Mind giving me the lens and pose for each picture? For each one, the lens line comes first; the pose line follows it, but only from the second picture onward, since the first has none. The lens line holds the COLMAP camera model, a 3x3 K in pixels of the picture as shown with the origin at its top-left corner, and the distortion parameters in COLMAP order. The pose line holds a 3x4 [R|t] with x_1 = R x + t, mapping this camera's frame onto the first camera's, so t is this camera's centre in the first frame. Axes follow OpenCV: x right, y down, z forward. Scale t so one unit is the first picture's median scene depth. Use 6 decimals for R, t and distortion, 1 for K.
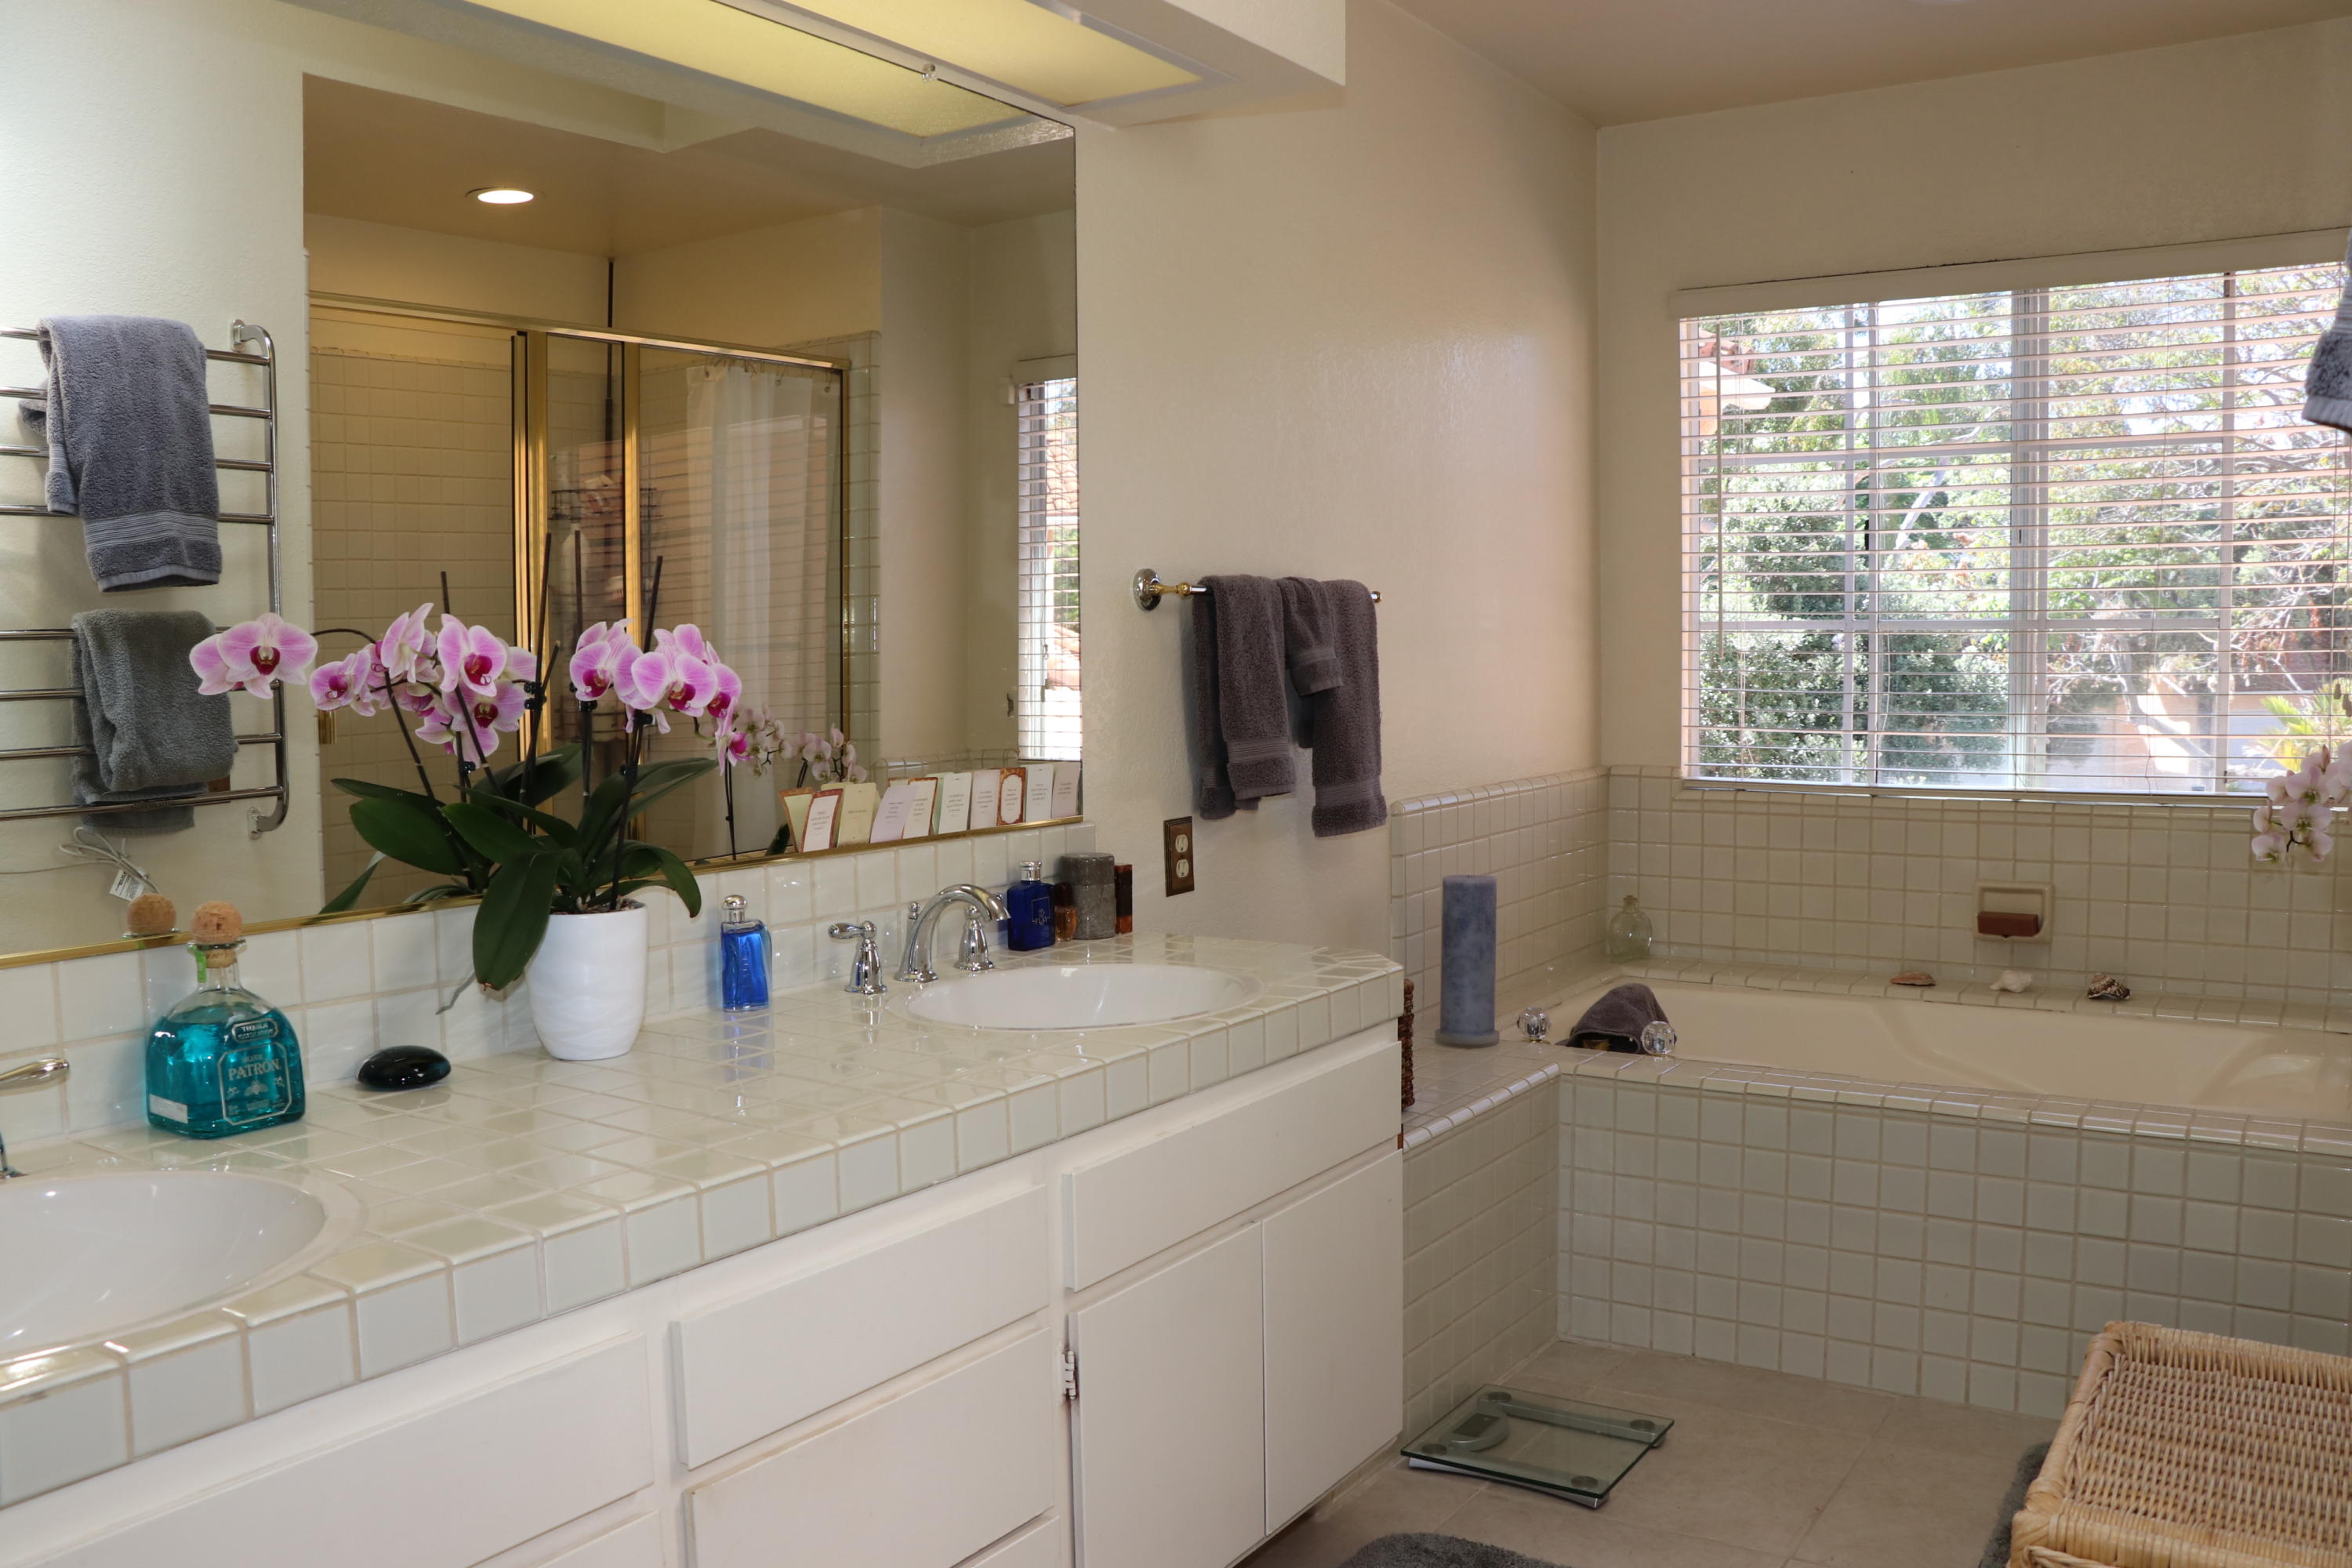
lens RADIAL K [[1942.5, 0, 1166.8], [0, 1942.5, 800.0], [0, 0, 1]] dist [-0.190088, 0.162535]
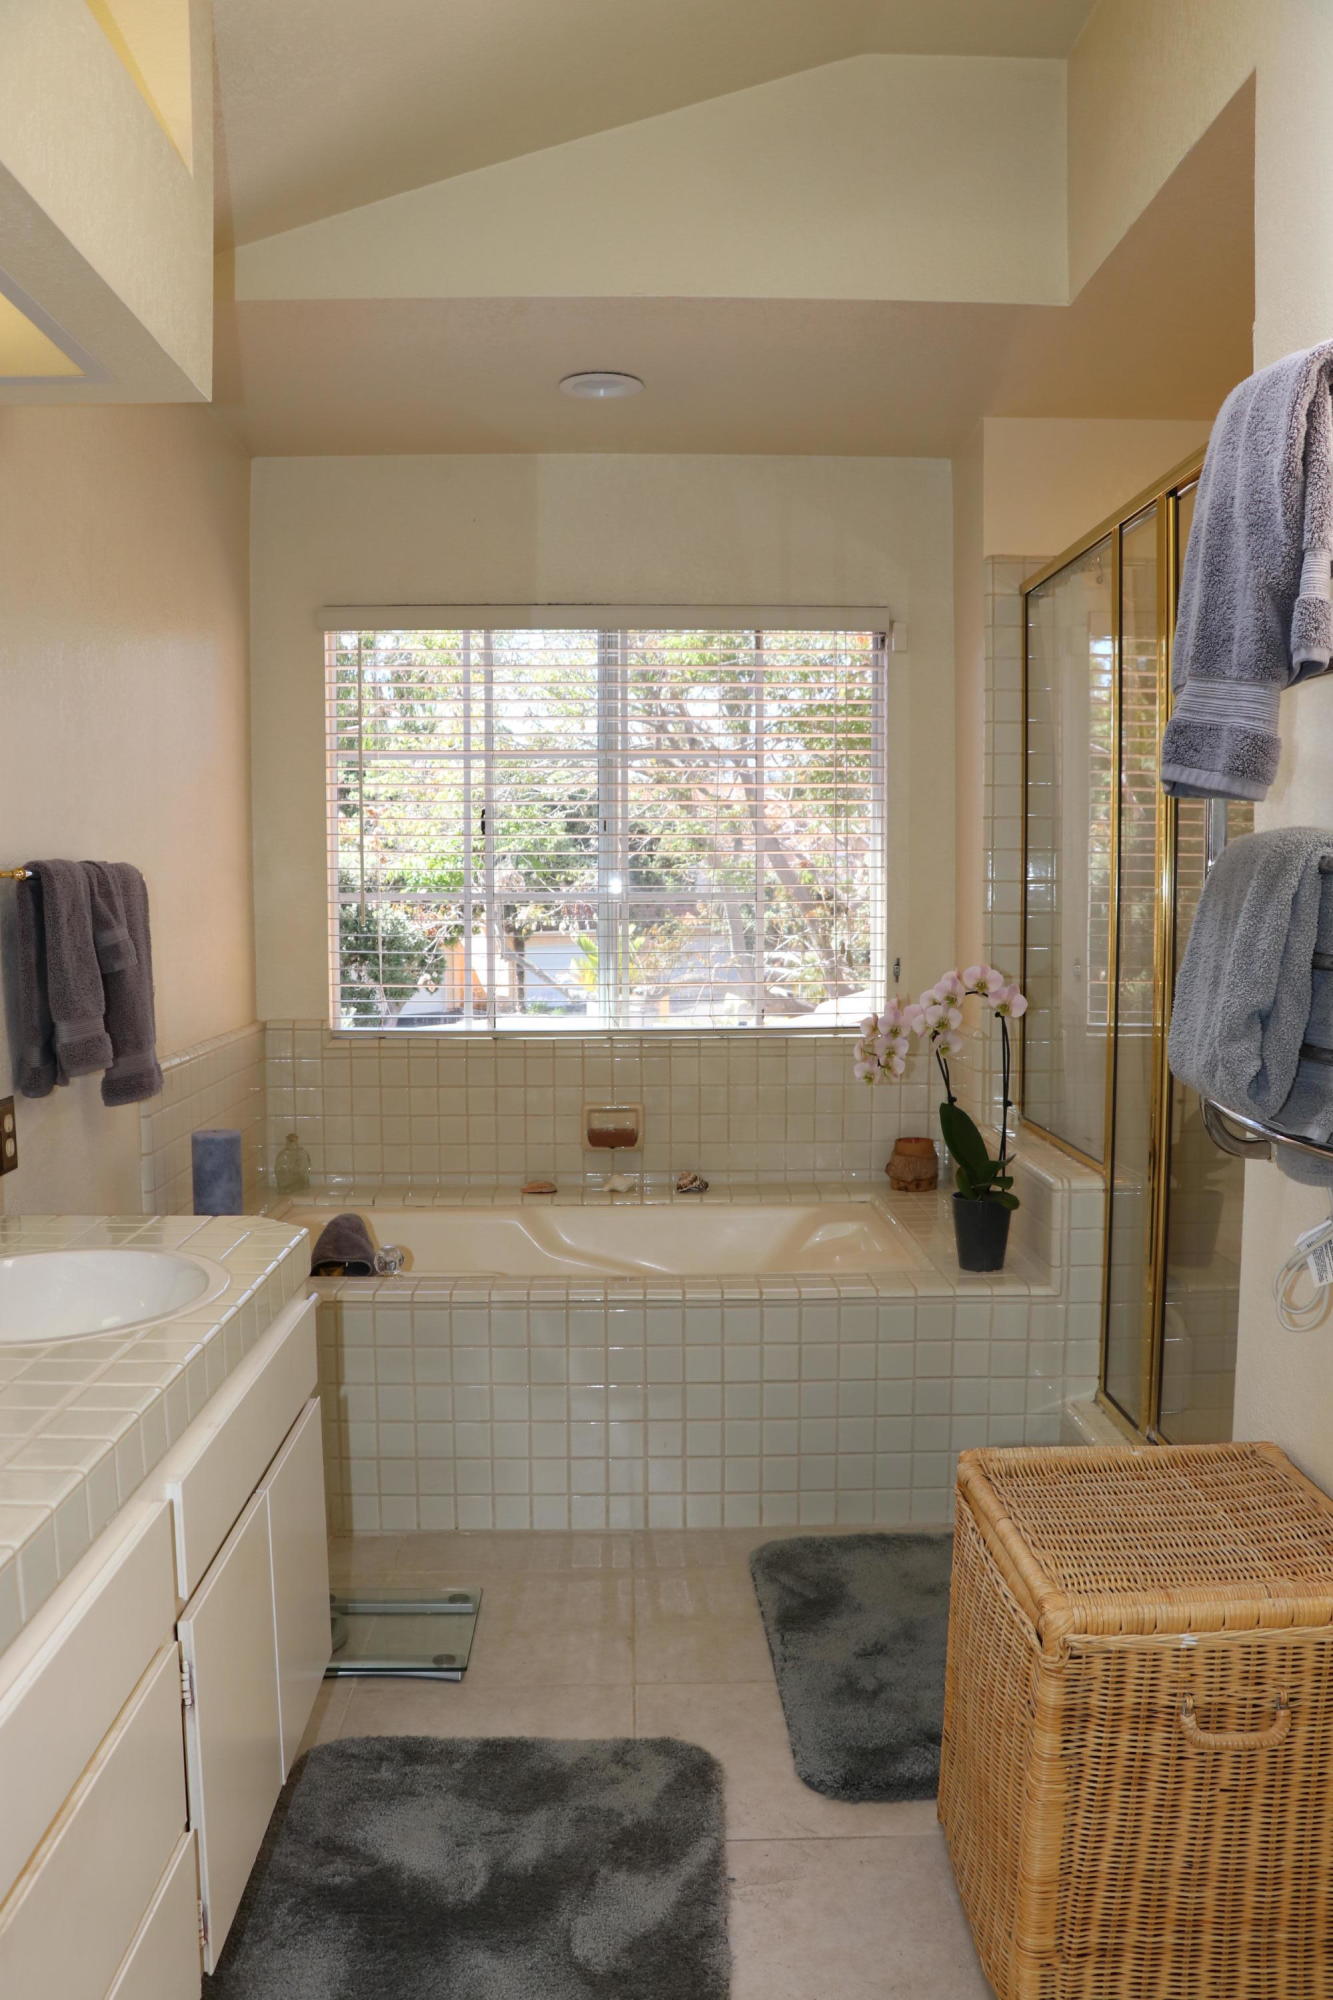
lens RADIAL K [[1651.8, 0, 680.5], [0, 1651.8, 1016.5], [0, 0, 1]] dist [-0.190088, 0.162535]
pose [[0.811088, -0.034404, 0.583911, -0.180891], [0.037278, 0.999280, 0.007096, -0.024398], [-0.583735, 0.016011, 0.811787, 0.102696]]
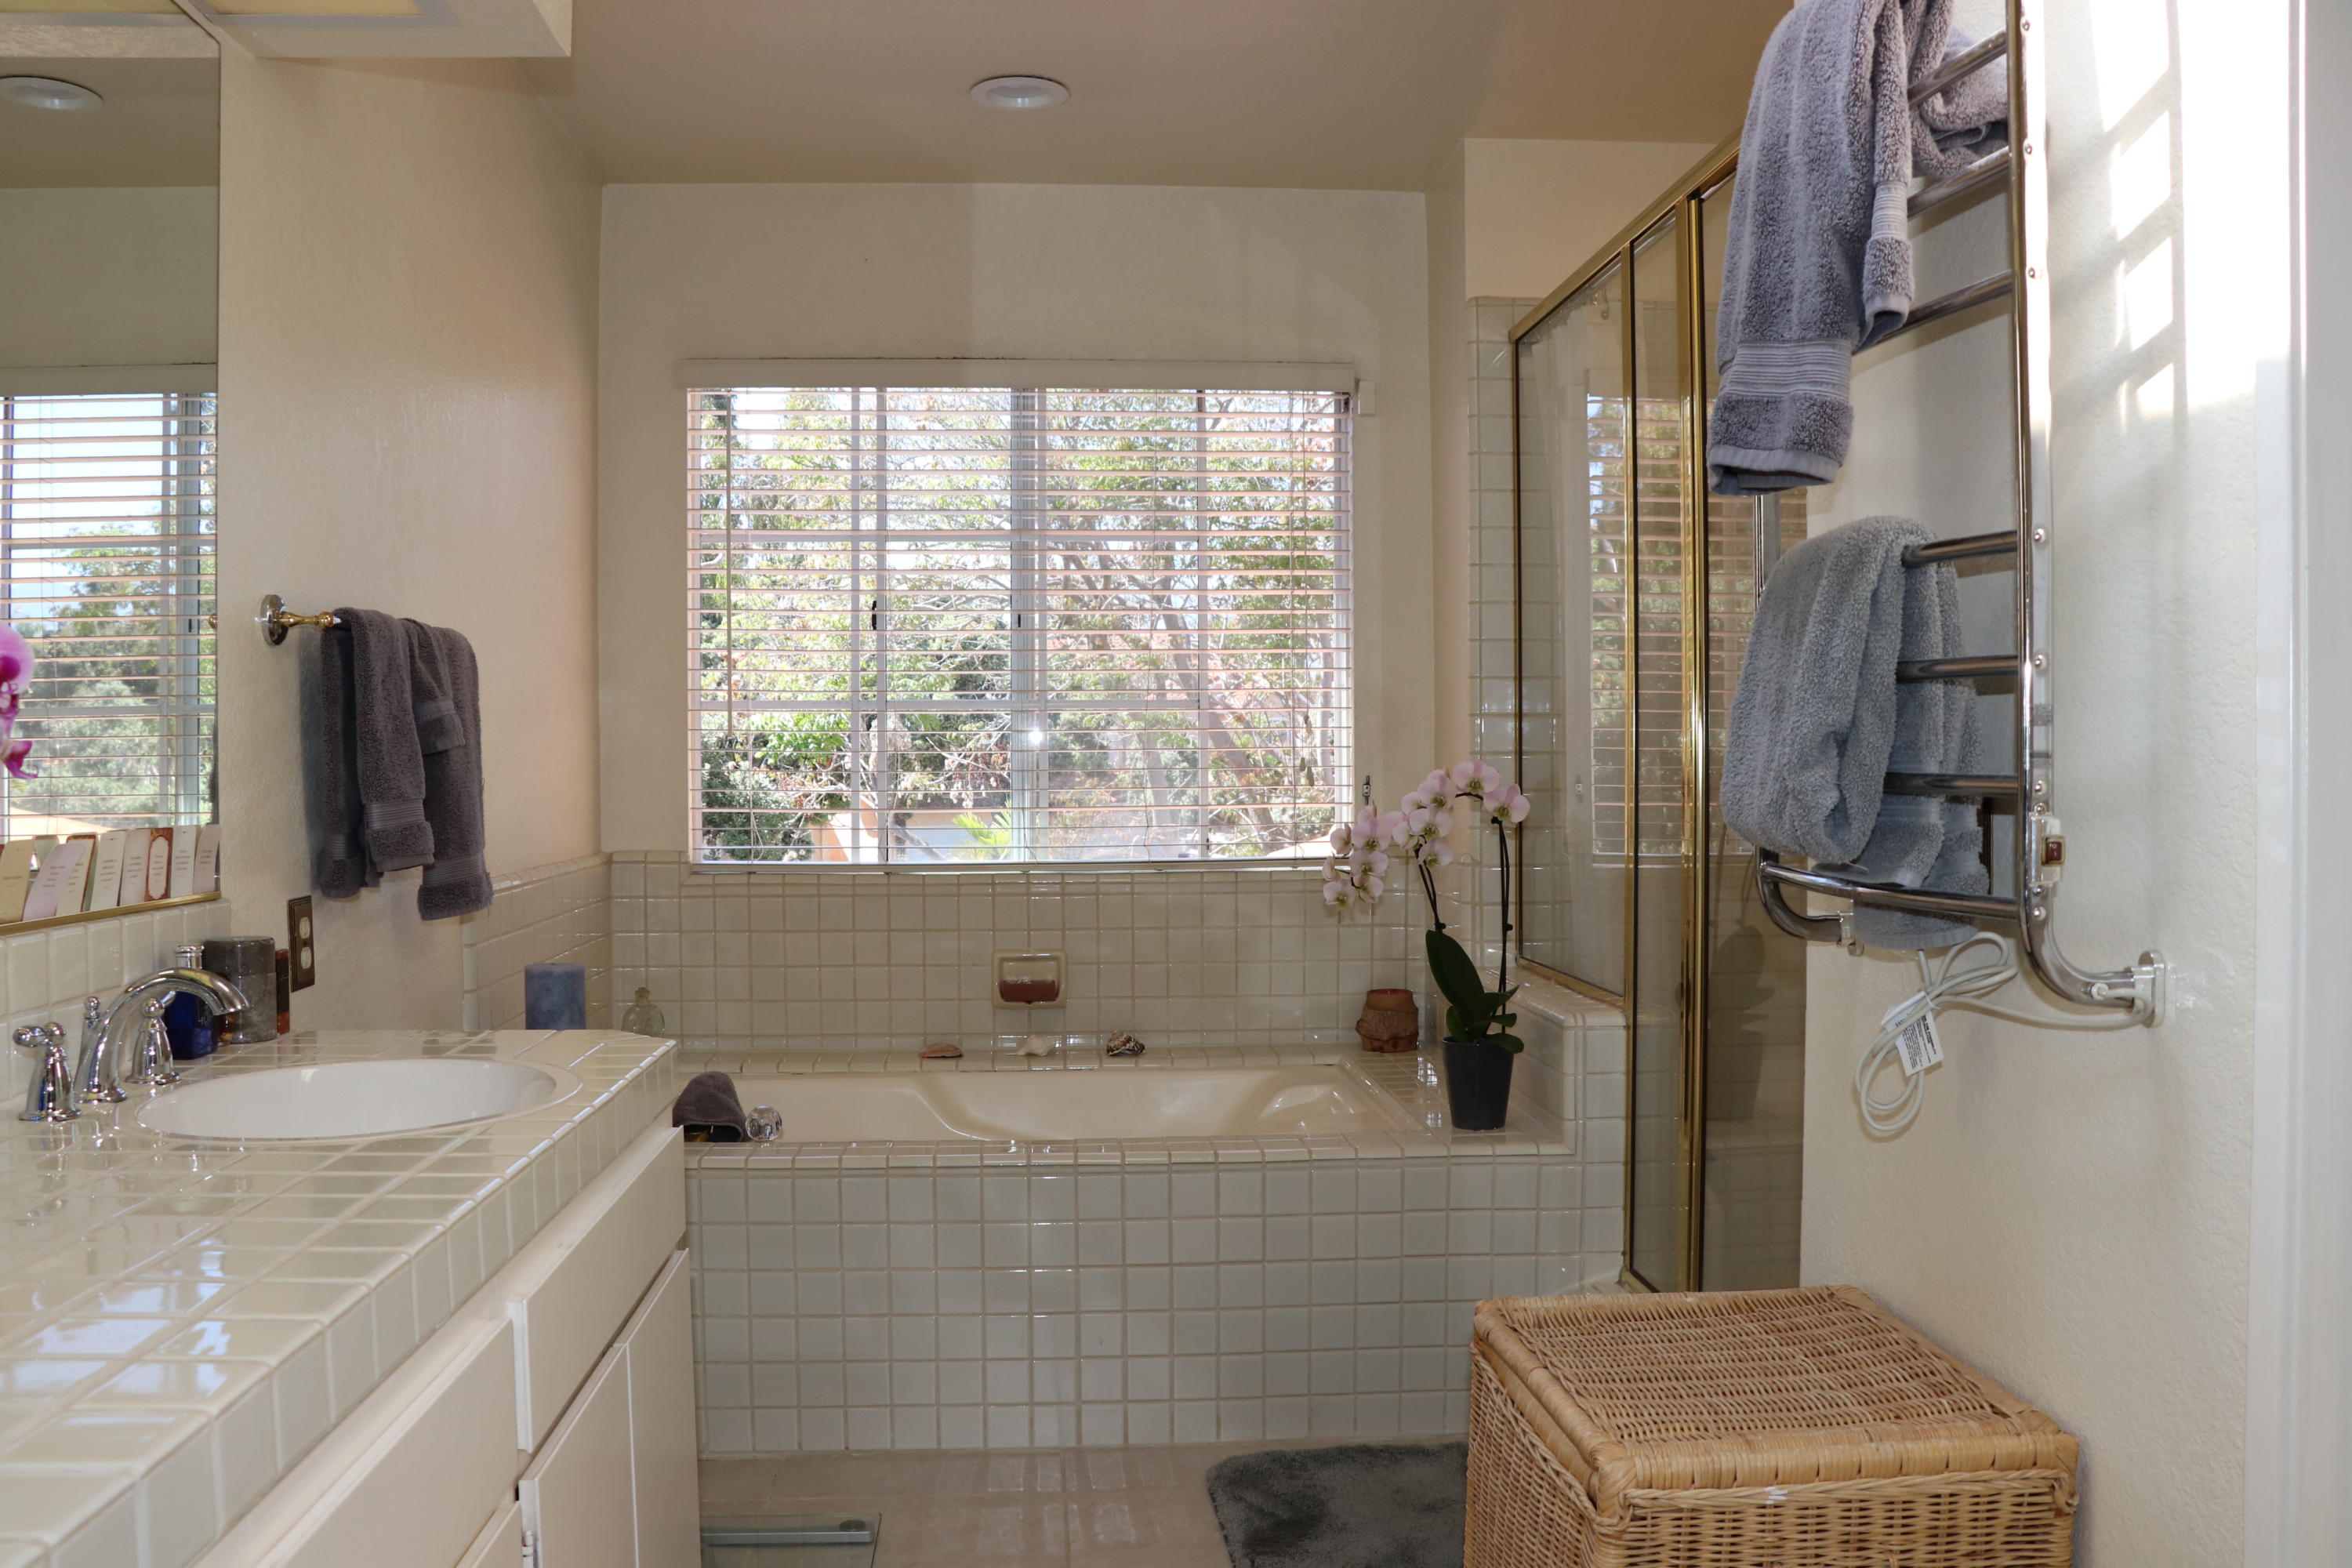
lens RADIAL K [[1942.5, 0, 1166.8], [0, 1942.5, 800.0], [0, 0, 1]] dist [-0.190088, 0.162535]
pose [[0.786526, -0.001384, 0.617555, -0.183480], [0.042608, 0.997736, -0.052030, 0.023460], [-0.616085, 0.067236, 0.784805, 0.127802]]
